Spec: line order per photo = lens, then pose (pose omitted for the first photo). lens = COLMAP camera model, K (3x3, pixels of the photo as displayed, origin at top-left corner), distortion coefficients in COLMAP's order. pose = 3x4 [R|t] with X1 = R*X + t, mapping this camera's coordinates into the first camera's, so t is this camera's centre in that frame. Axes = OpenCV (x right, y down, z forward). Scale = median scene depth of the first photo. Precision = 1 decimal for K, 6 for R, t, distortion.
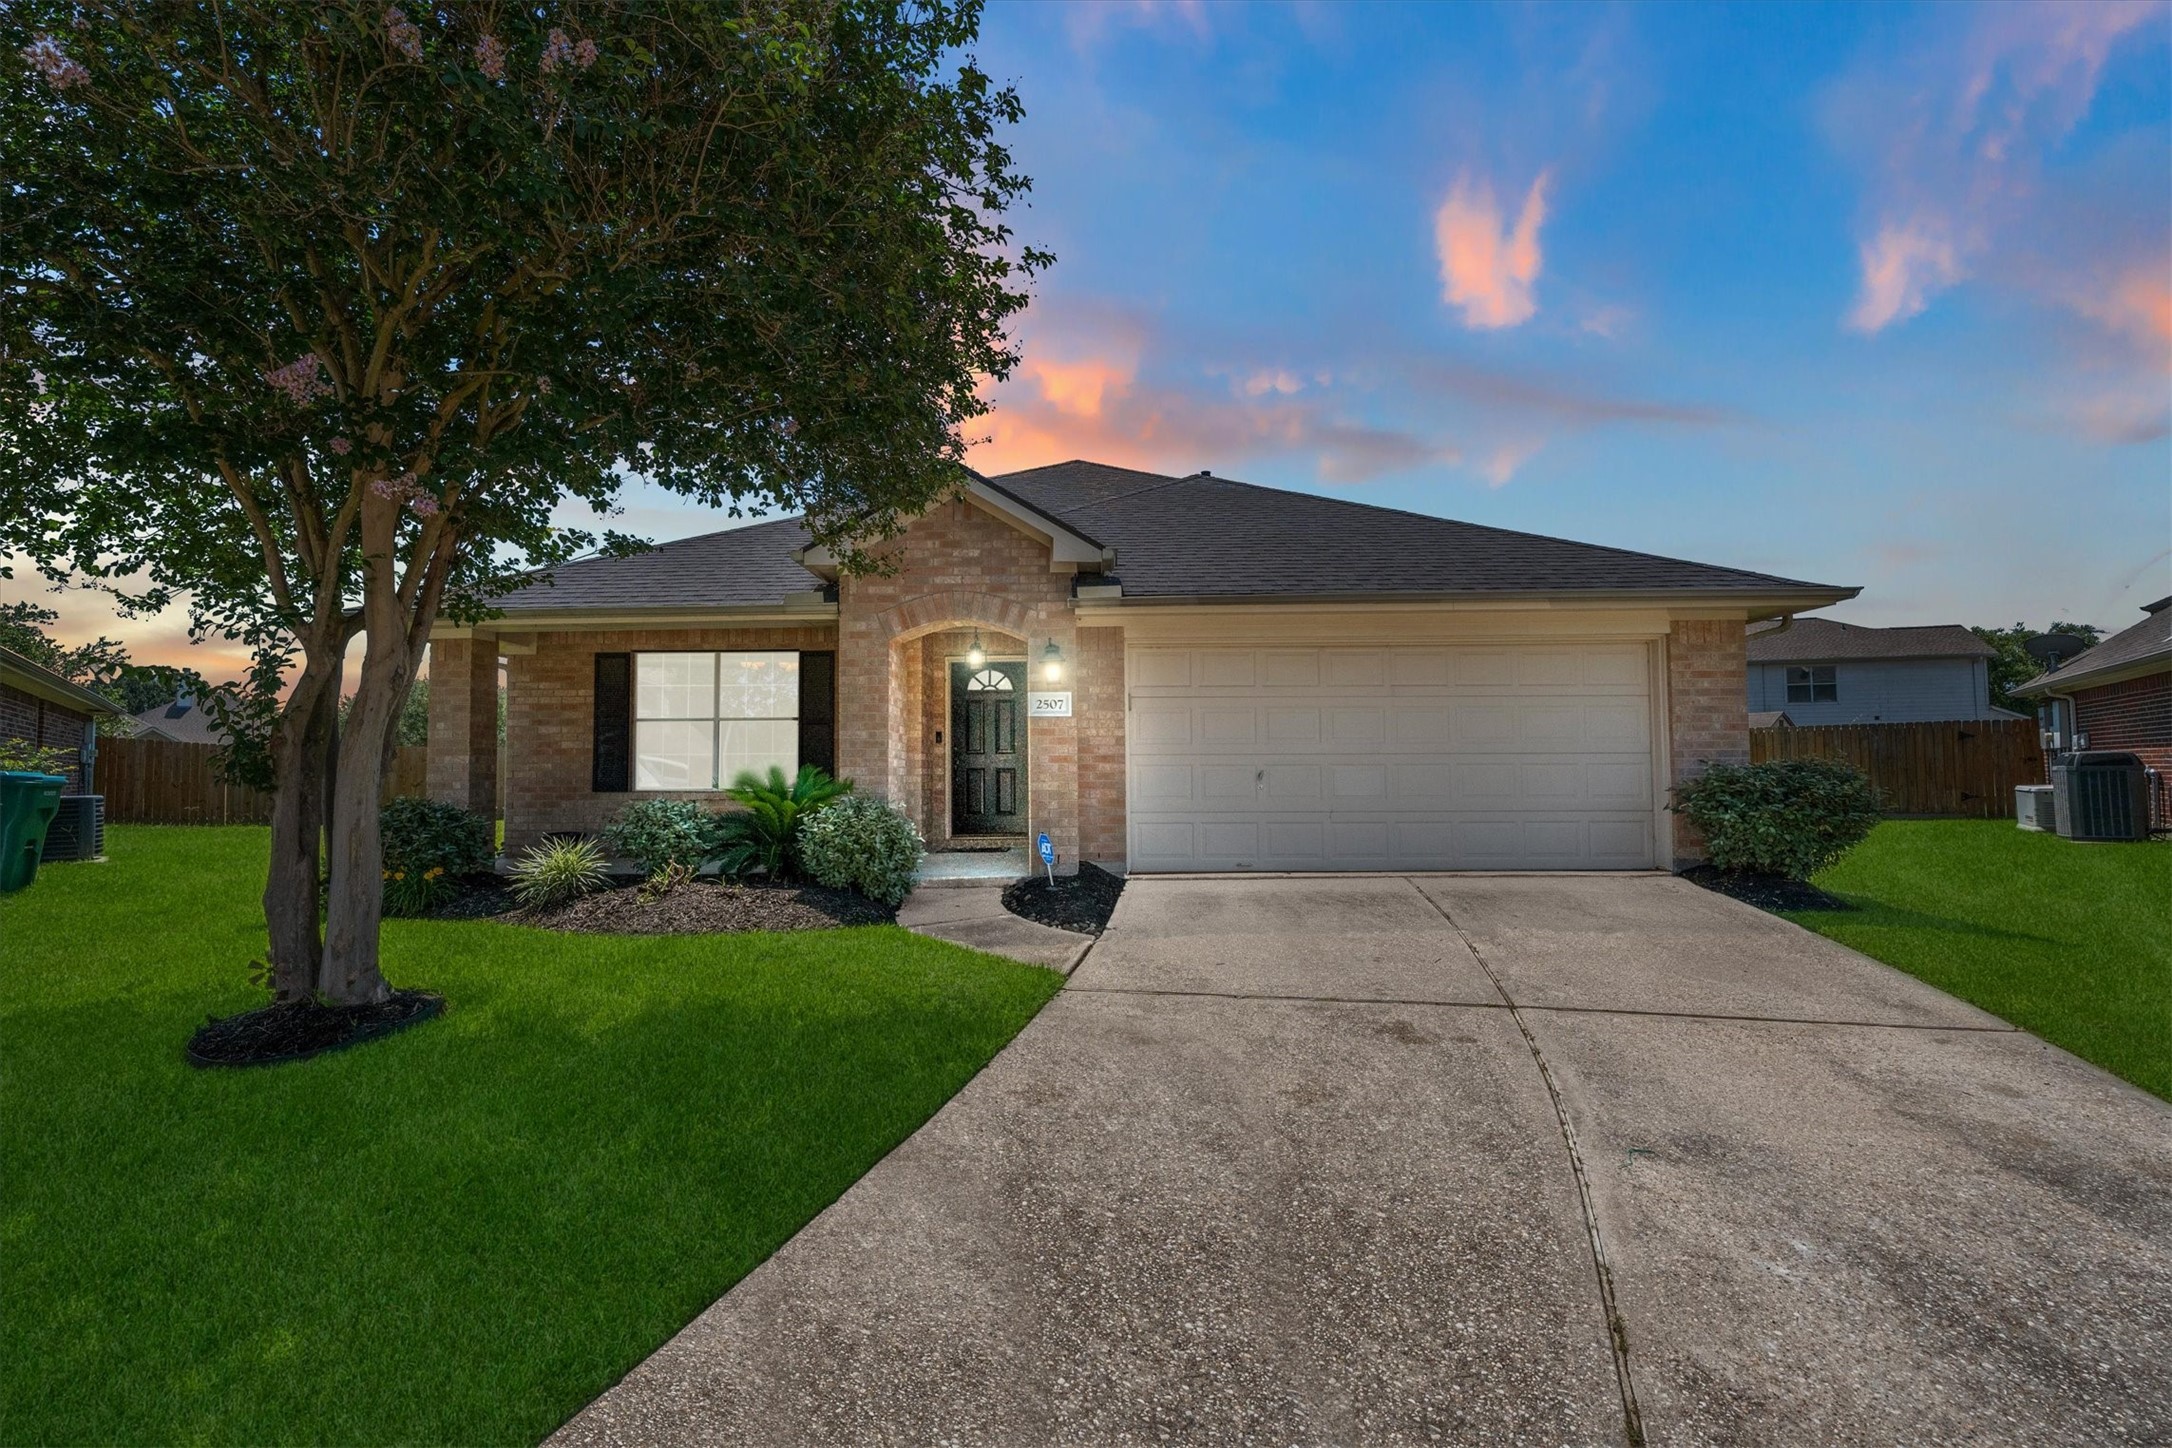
lens RADIAL K [[863.2, 0, 1086.1], [0, 863.2, 676.9], [0, 0, 1]] dist [0.000945, -0.000106]
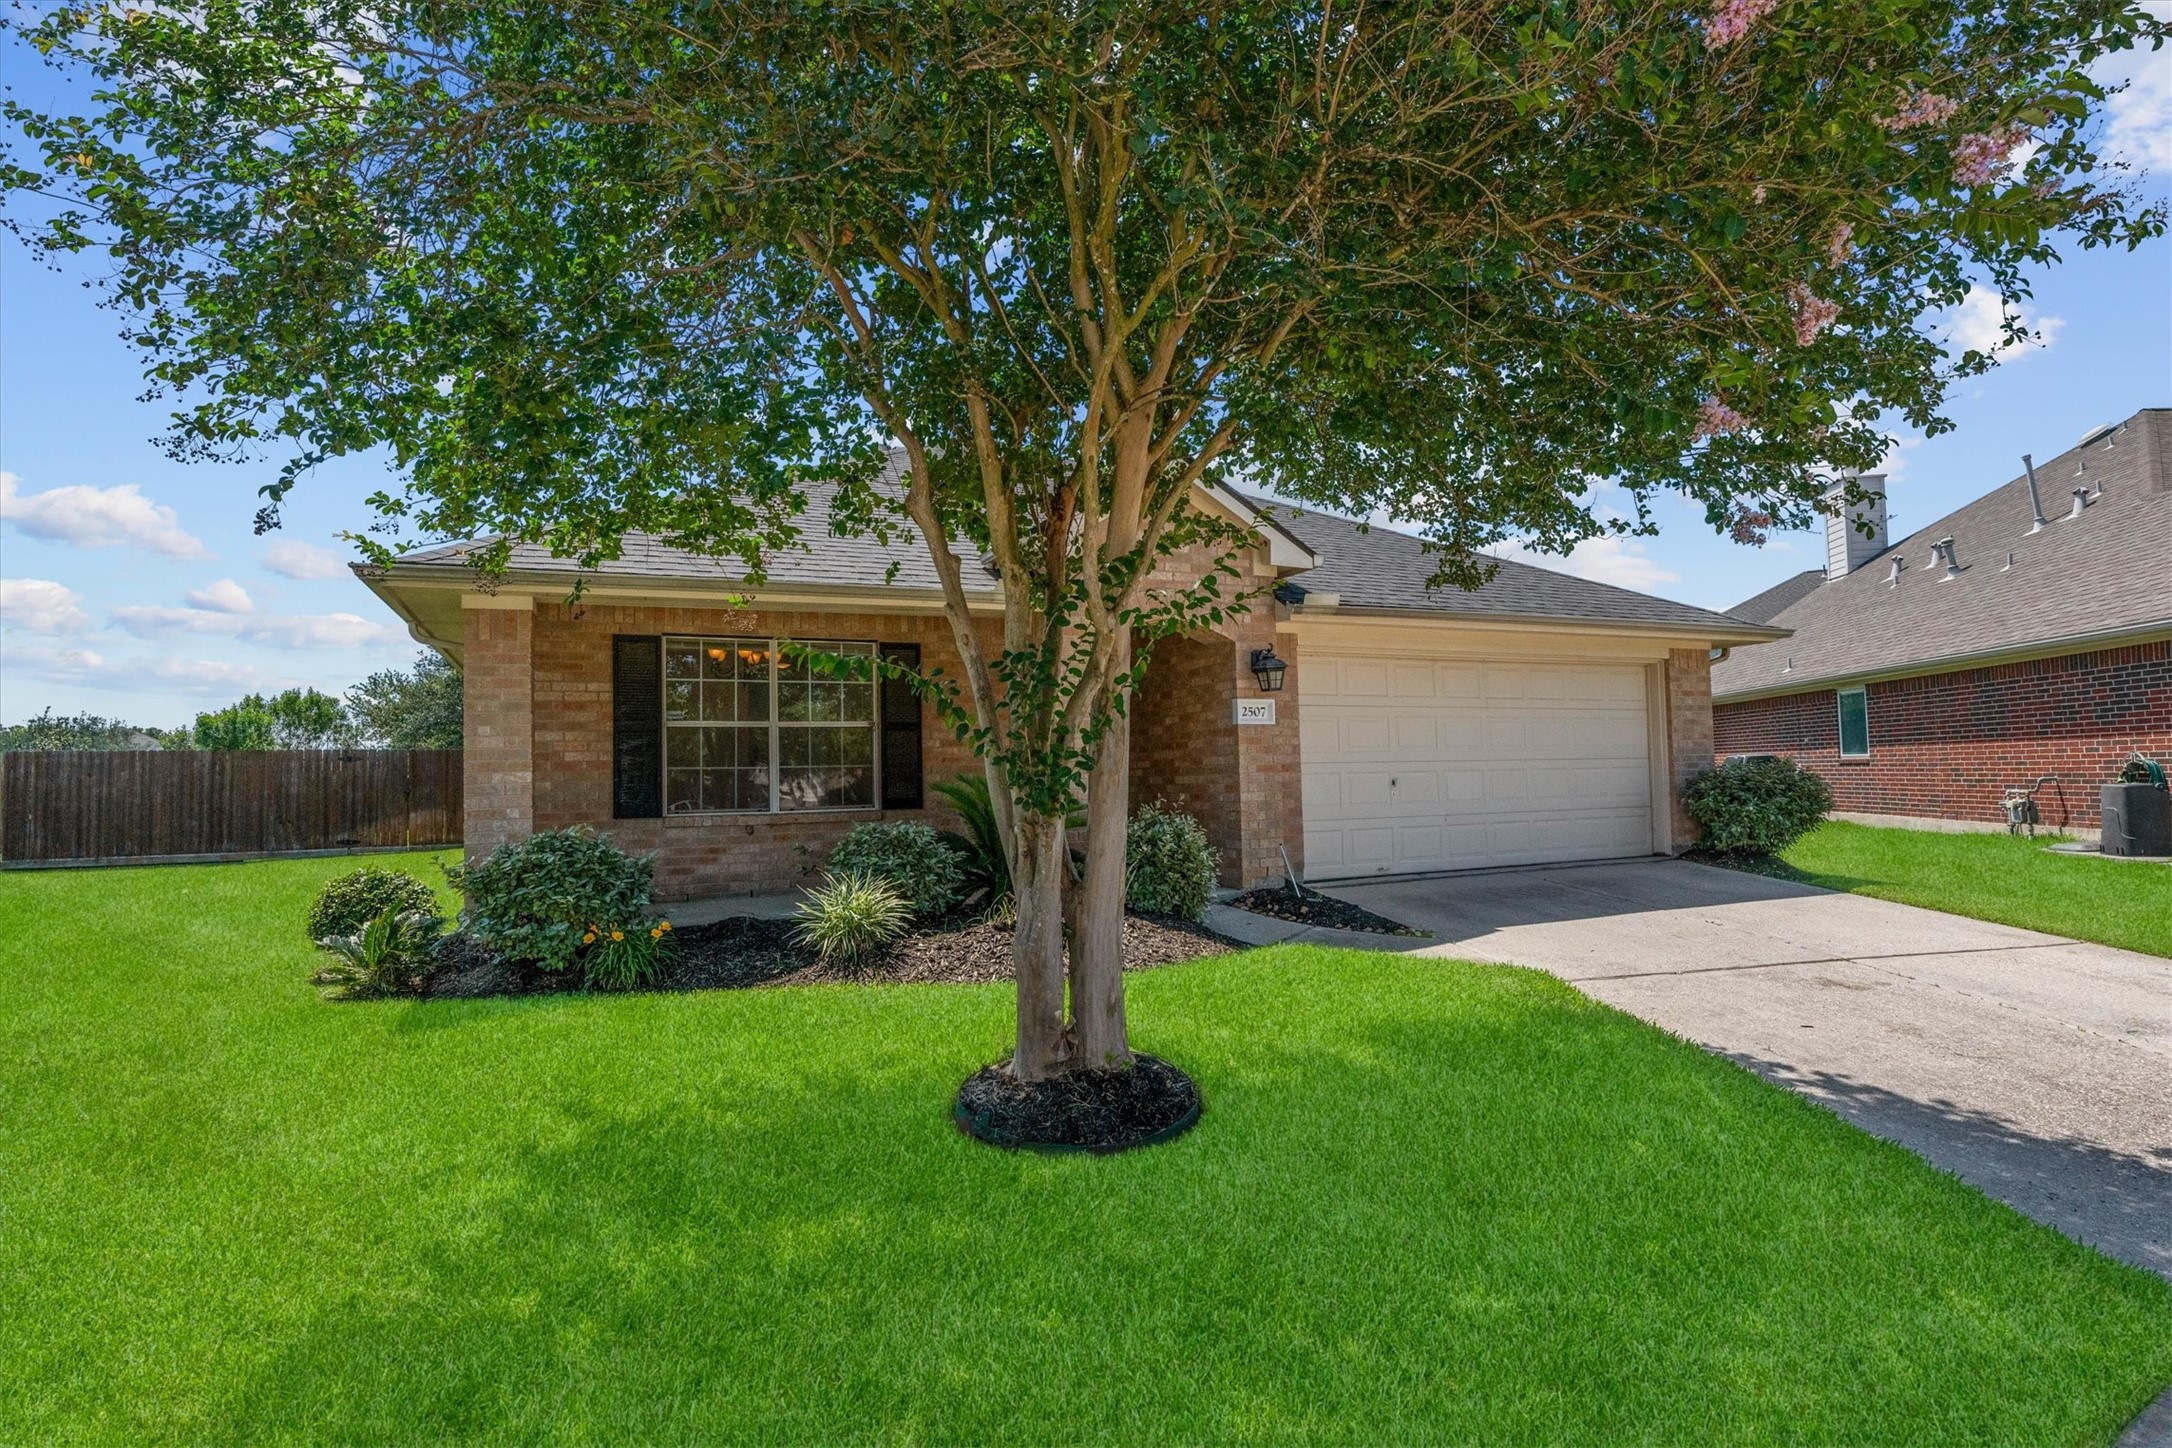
lens RADIAL K [[969.8, 0, 1086.8], [0, 969.8, 688.0], [0, 0, 1]] dist [0.002206, -0.000935]
pose [[0.922601, 0.021297, 0.385167, -0.590026], [-0.026808, 0.999601, 0.008942, 0.000458], [-0.384823, -0.018575, 0.922804, 0.068171]]
